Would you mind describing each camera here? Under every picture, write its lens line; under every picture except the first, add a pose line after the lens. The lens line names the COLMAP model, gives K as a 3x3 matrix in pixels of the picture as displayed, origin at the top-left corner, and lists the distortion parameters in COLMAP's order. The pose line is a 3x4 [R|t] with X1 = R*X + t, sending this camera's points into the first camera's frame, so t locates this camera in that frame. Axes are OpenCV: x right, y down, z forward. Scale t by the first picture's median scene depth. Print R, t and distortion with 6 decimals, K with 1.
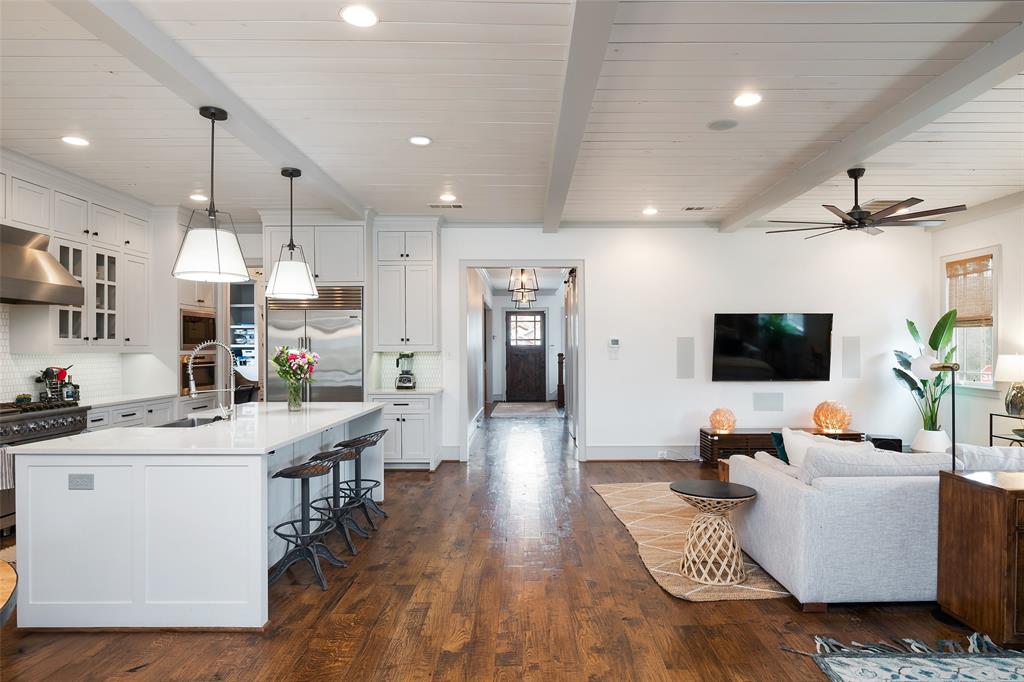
lens RADIAL K [[604.0, 0, 506.5], [0, 604.0, 351.8], [0, 0, 1]] dist [0.005446, -0.000073]
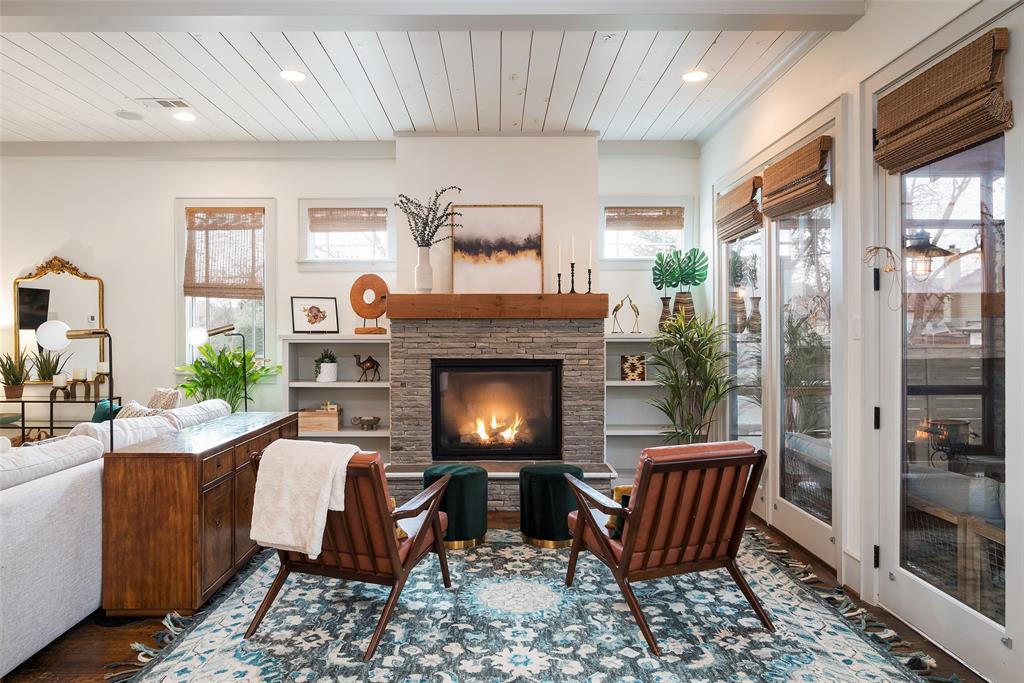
lens RADIAL K [[670.5, 0, 529.1], [0, 670.5, 335.2], [0, 0, 1]] dist [0.004580, -0.002173]
pose [[-0.049382, 0.000835, 0.998780, -0.148232], [0.009177, 0.999958, -0.000382, 0.019527], [-0.998738, 0.009147, -0.049387, 0.251009]]
